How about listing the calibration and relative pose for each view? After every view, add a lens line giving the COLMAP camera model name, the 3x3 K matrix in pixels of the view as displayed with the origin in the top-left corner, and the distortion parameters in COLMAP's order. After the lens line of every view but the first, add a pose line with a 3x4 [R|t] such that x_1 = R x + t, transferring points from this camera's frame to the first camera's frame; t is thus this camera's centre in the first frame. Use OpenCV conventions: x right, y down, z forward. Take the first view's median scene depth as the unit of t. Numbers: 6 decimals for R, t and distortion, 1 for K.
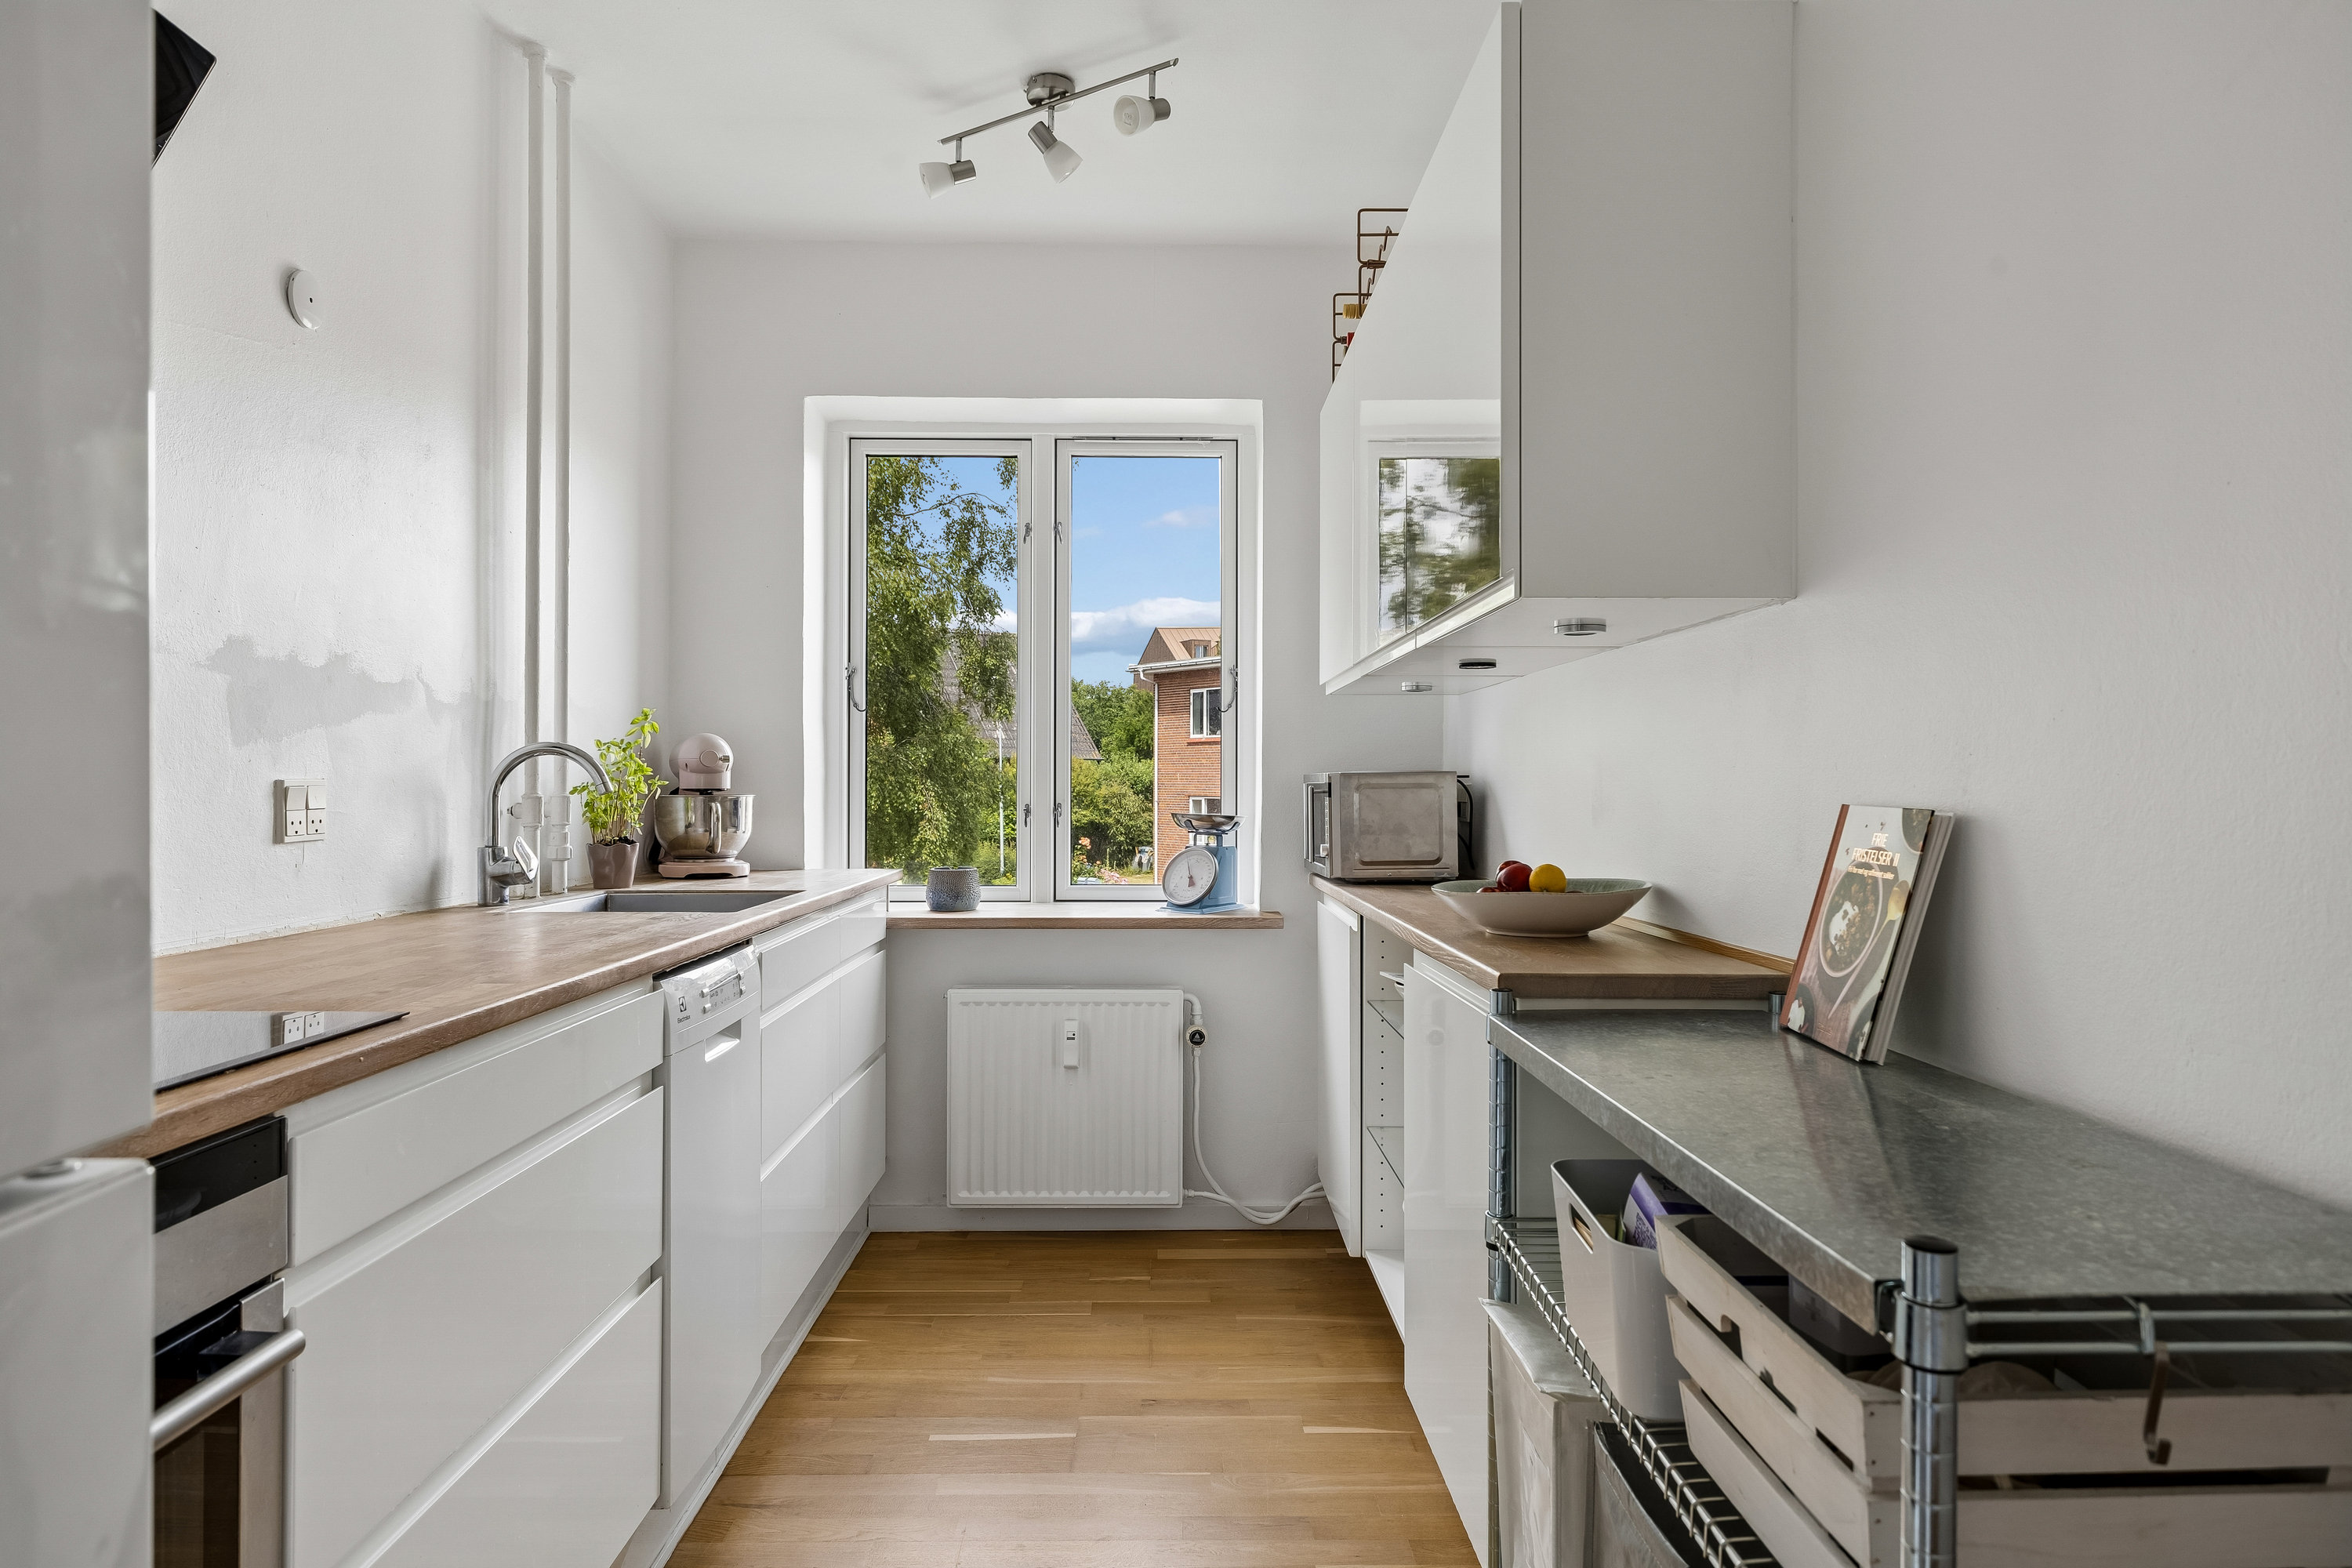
lens RADIAL K [[1419.0, 0, 1176.0], [0, 1419.0, 784.0], [0, 0, 1]] dist [0.000027, -0.000003]
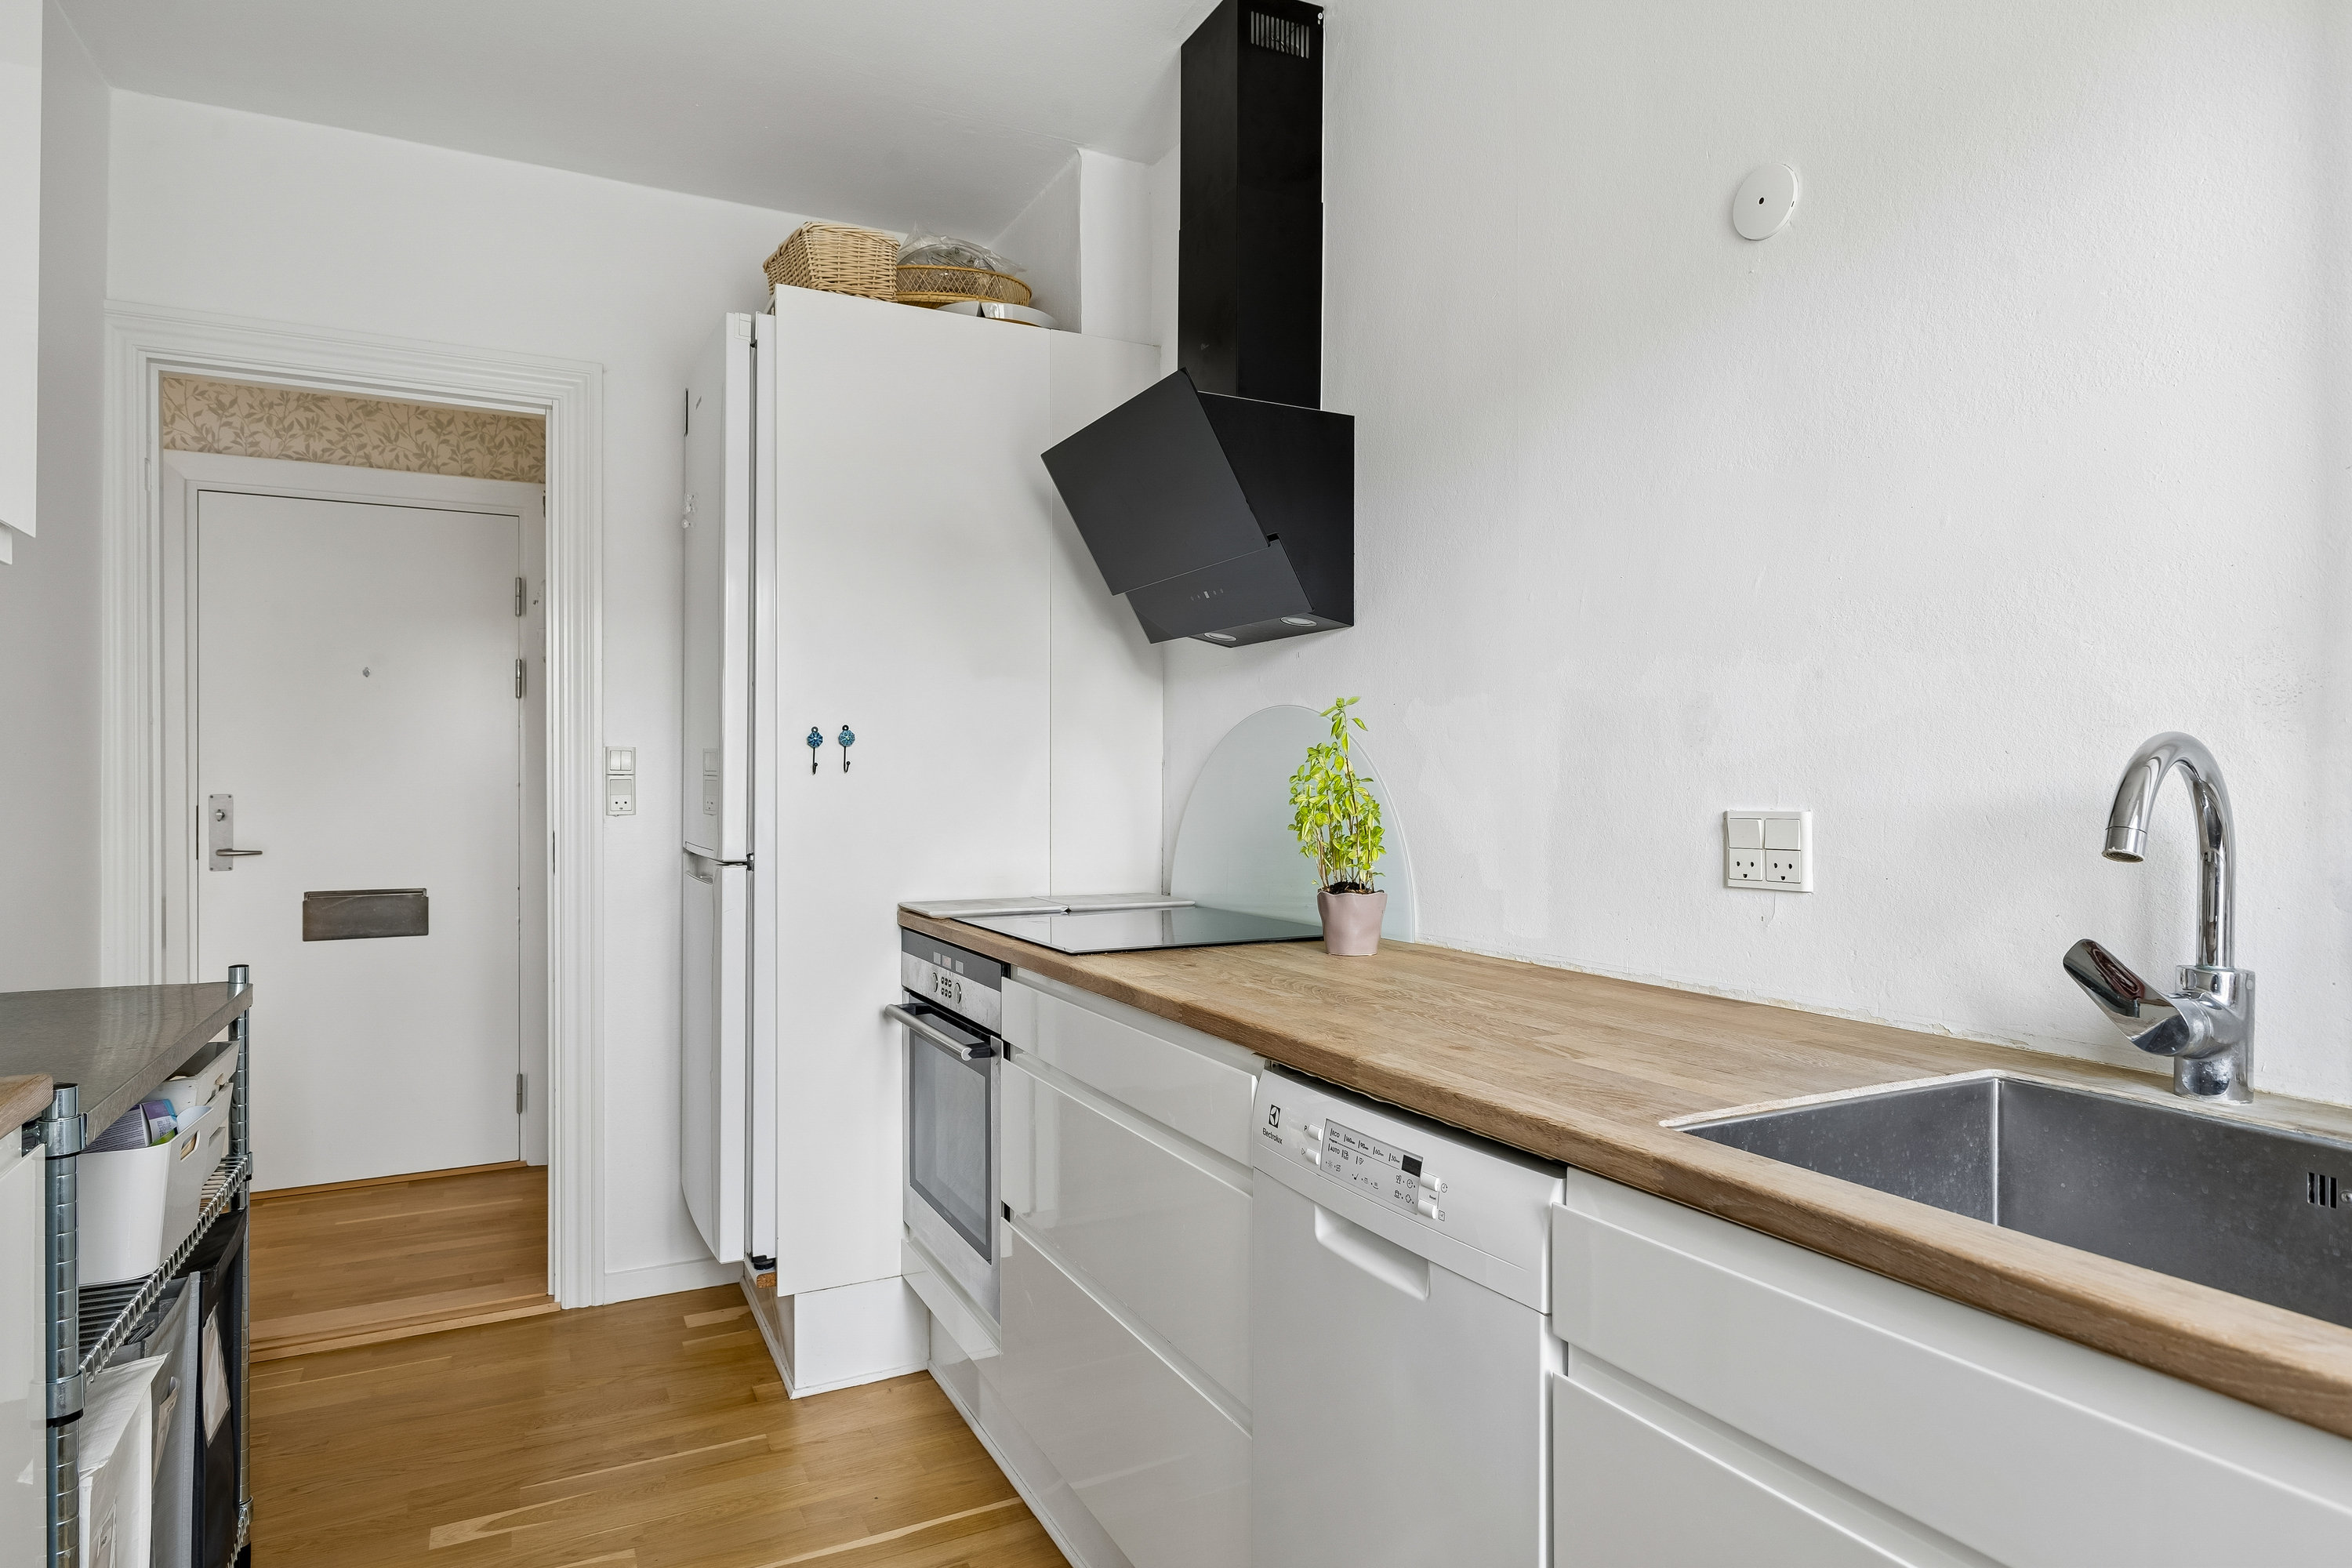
lens RADIAL K [[1304.5, 0, 1176.0], [0, 1304.5, 784.0], [0, 0, 1]] dist [-0.002426, -0.000539]
pose [[-0.900019, -0.001571, -0.435847, -0.005051], [-0.000157, 0.999995, -0.003279, -0.015995], [0.435850, -0.002883, -0.900015, 1.537698]]
